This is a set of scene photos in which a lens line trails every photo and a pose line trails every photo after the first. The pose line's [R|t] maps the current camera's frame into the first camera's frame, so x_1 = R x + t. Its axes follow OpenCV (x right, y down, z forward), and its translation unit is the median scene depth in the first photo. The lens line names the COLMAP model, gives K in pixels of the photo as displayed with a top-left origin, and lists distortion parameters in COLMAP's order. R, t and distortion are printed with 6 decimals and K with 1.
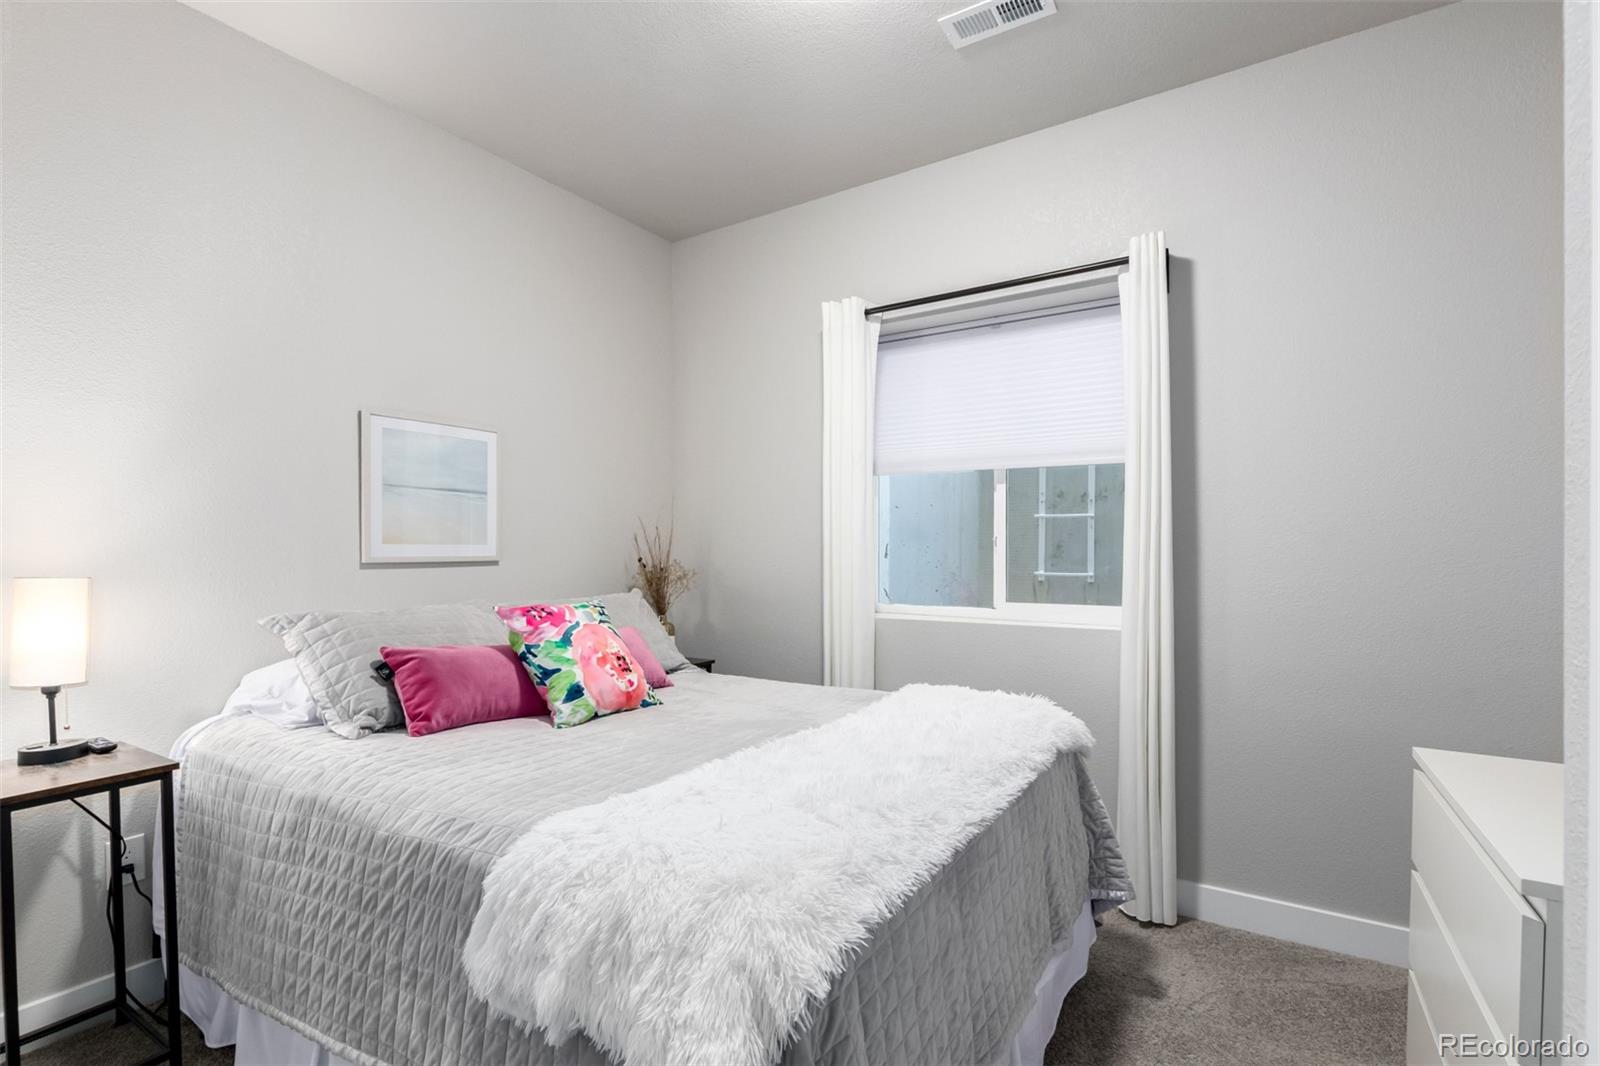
lens RADIAL K [[734.4, 0, 781.0], [0, 734.4, 572.1], [0, 0, 1]] dist [0.007361, -0.003681]
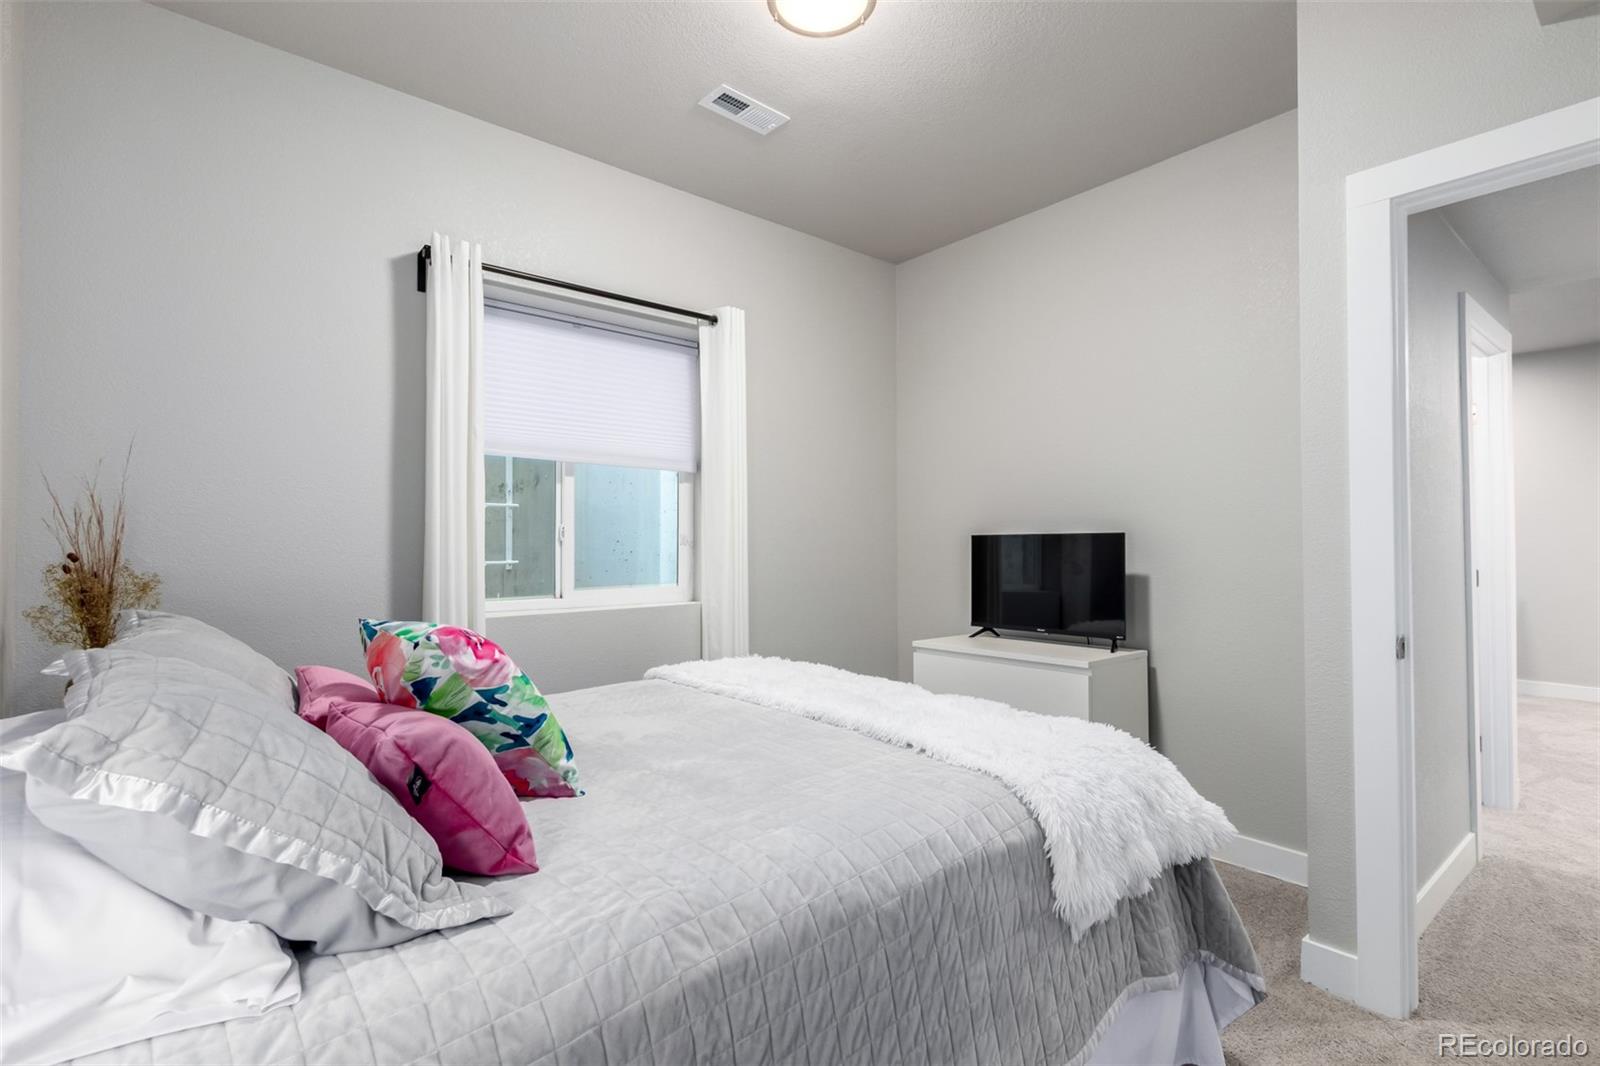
lens RADIAL K [[734.4, 0, 794.9], [0, 734.4, 535.2], [0, 0, 1]] dist [0.007361, -0.003681]
pose [[0.333971, 0.015954, 0.942448, -0.848892], [0.010789, 0.999727, -0.020747, -0.017985], [-0.942522, 0.017096, 0.333708, 0.533872]]
